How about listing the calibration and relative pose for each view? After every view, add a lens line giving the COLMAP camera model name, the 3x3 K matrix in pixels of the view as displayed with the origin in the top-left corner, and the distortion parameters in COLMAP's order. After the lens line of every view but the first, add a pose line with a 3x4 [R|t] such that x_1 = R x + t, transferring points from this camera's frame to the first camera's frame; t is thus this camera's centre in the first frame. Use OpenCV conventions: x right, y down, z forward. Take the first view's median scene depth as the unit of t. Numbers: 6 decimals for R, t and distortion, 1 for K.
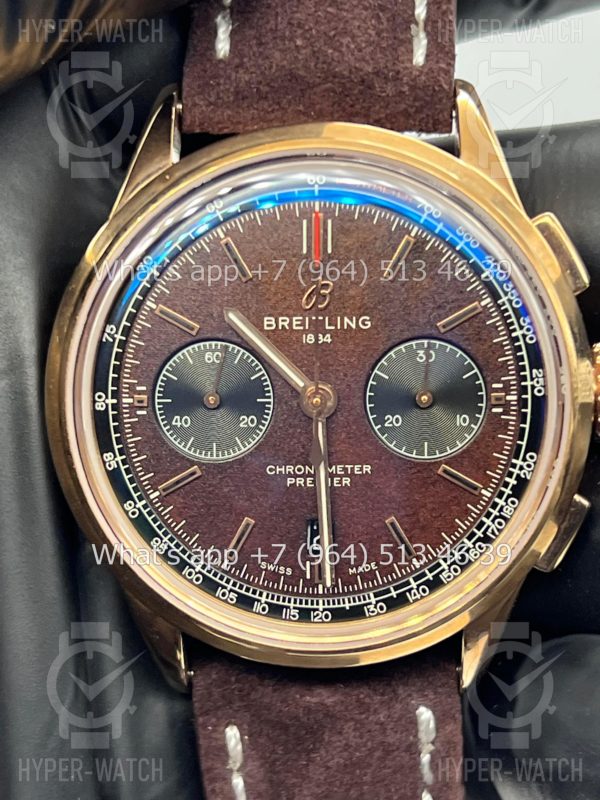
lens RADIAL K [[1974.5, 0, 289.9], [0, 1974.5, 403.5], [0, 0, 1]] dist [0.048062, 0.000000]
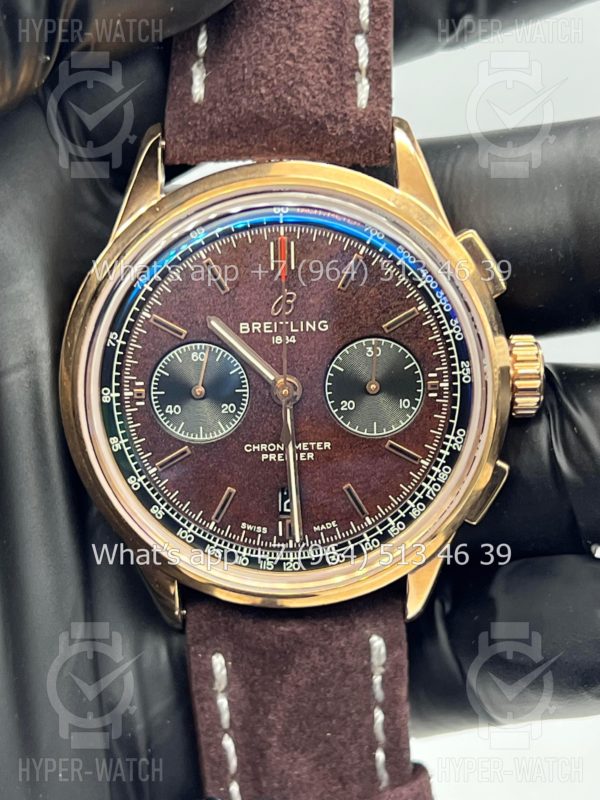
lens RADIAL K [[1974.5, 0, 299.2], [0, 1974.5, 390.9], [0, 0, 1]] dist [0.048062, 0.000000]
pose [[0.998630, -0.023642, 0.046683, -0.034198], [0.020906, 0.998083, 0.058255, -0.071643], [-0.047971, -0.057199, 0.997210, -0.212151]]
